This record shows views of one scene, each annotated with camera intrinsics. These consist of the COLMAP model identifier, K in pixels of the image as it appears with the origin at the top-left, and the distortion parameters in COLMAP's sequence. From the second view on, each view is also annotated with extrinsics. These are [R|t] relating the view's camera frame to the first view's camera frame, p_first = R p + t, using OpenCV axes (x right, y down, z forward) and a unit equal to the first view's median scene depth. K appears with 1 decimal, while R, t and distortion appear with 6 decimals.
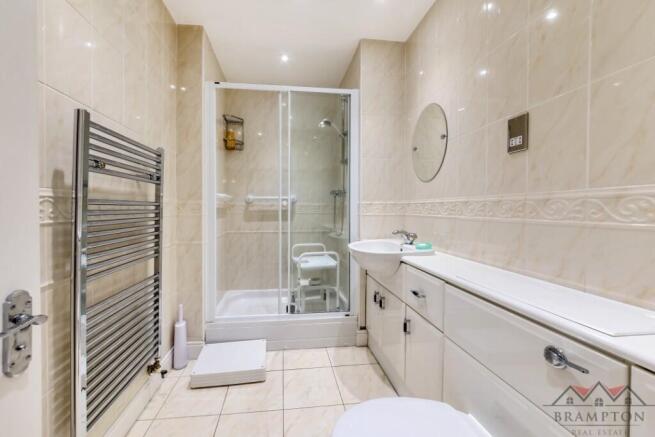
lens RADIAL K [[272.5, 0, 325.5], [0, 272.5, 213.5], [0, 0, 1]] dist [0.001224, 0.000044]
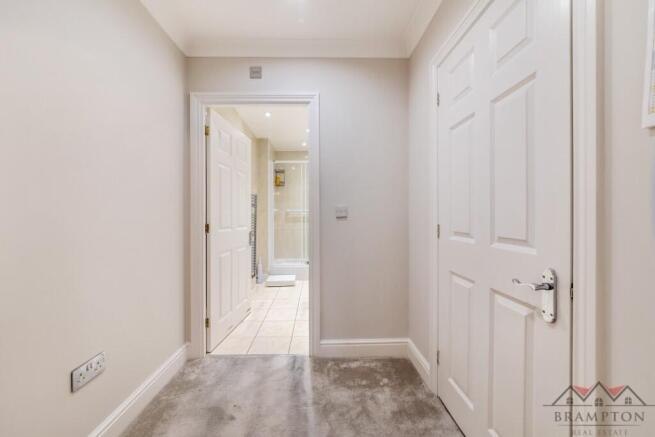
lens RADIAL K [[272.5, 0, 325.3], [0, 272.5, 217.3], [0, 0, 1]] dist [0.001224, 0.000044]
pose [[0.992495, -0.004645, -0.122201, 0.241897], [0.005146, 0.999980, 0.003787, -0.016088], [0.122181, -0.004387, 0.992498, -0.962552]]
